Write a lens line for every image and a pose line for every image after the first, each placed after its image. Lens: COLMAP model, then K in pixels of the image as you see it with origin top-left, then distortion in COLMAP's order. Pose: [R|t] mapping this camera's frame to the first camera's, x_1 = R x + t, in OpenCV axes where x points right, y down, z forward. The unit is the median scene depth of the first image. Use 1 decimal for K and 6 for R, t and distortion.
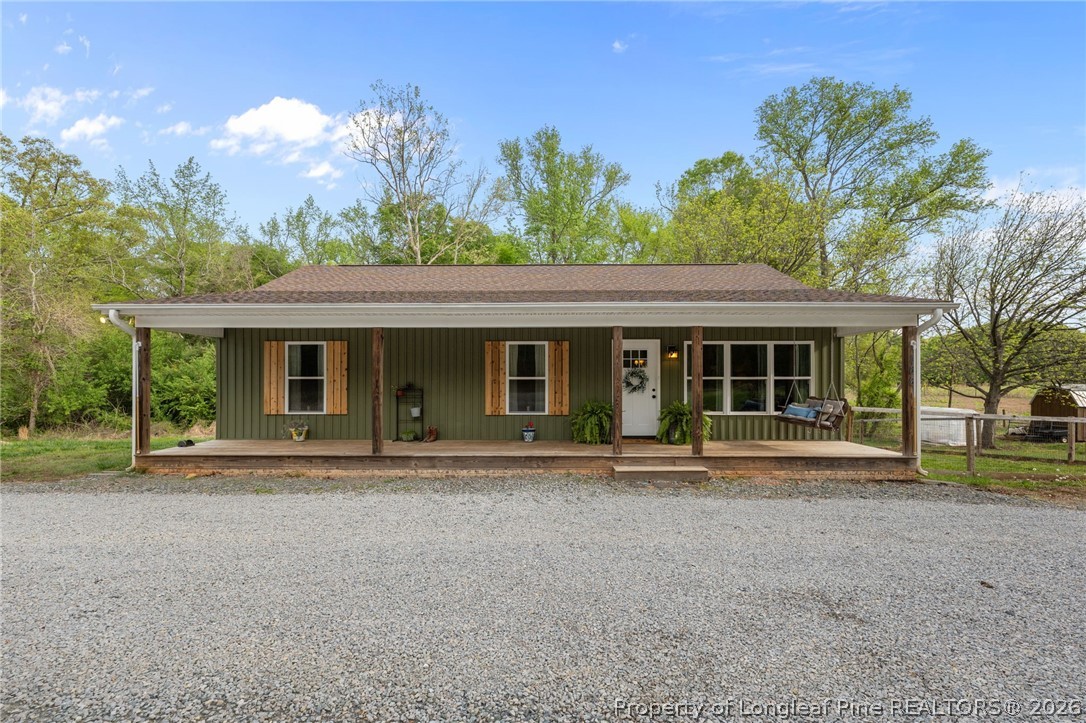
lens RADIAL K [[448.0, 0, 541.9], [0, 448.0, 368.4], [0, 0, 1]] dist [0.000795, 0.000083]
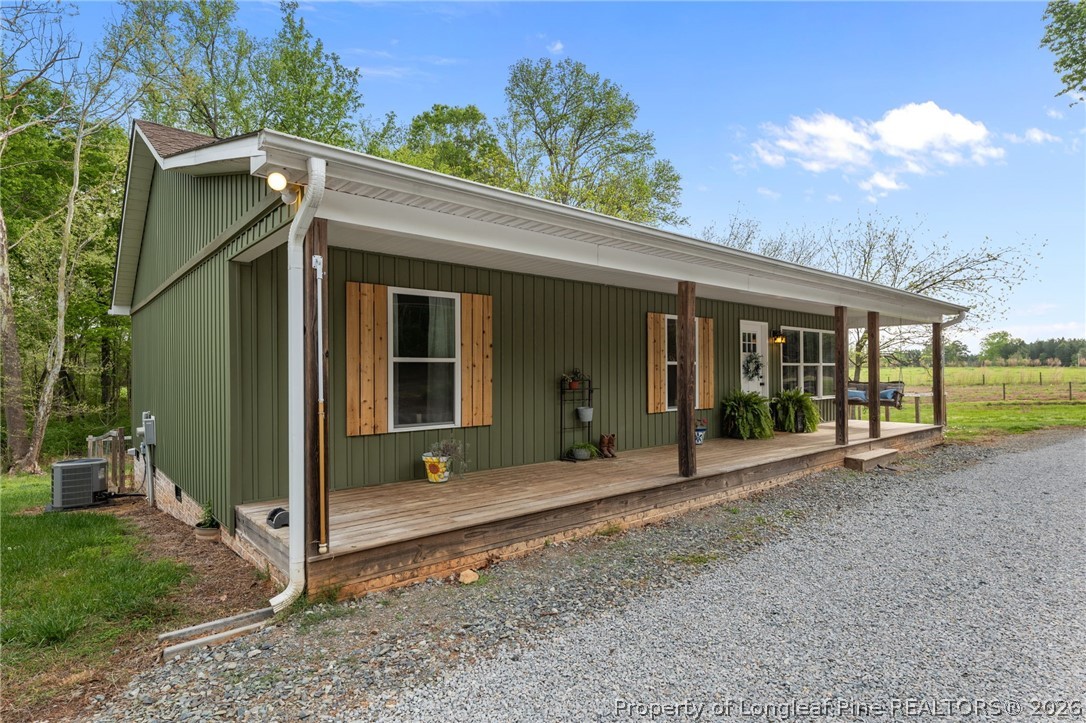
lens RADIAL K [[563.9, 0, 546.7], [0, 563.9, 359.1], [0, 0, 1]] dist [-0.000637, -0.001283]
pose [[0.754777, 0.010876, 0.655891, -0.852116], [-0.011692, 0.999927, -0.003125, 0.020616], [-0.655877, -0.005310, 0.754849, 0.412475]]
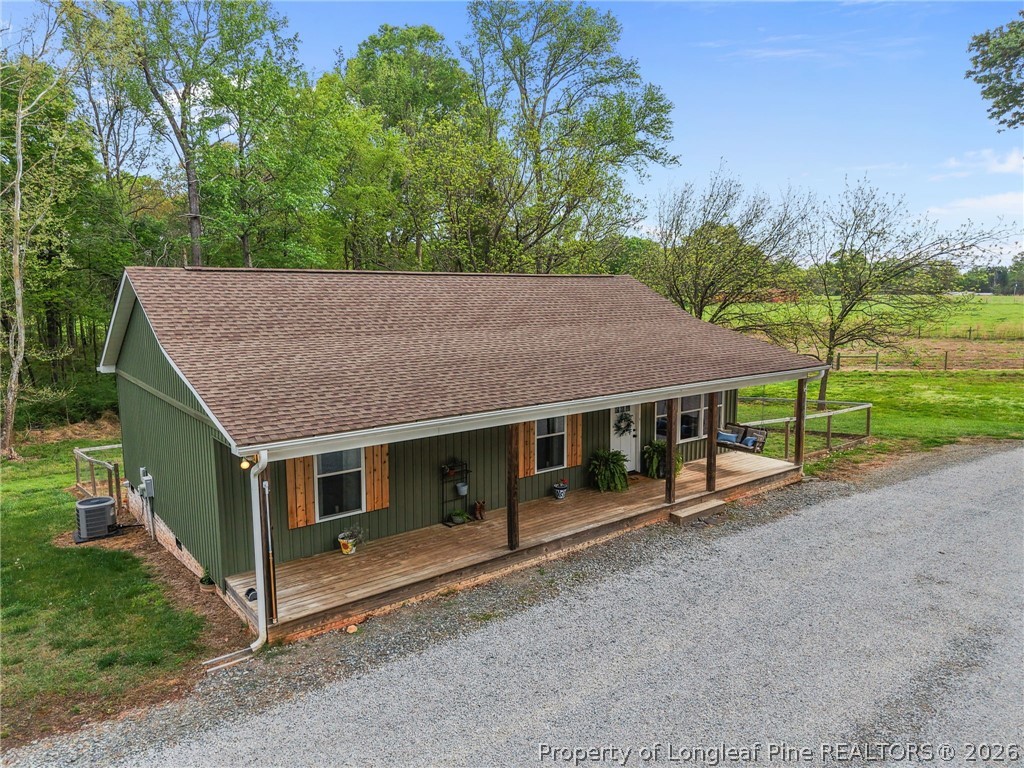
lens RADIAL K [[669.3, 0, 509.4], [0, 669.3, 365.0], [0, 0, 1]] dist [0.043542, -0.052698]
pose [[0.786465, -0.071335, 0.613501, -1.005045], [-0.008724, 0.991926, 0.126519, -0.319757], [-0.617573, -0.104855, 0.779493, -0.086659]]
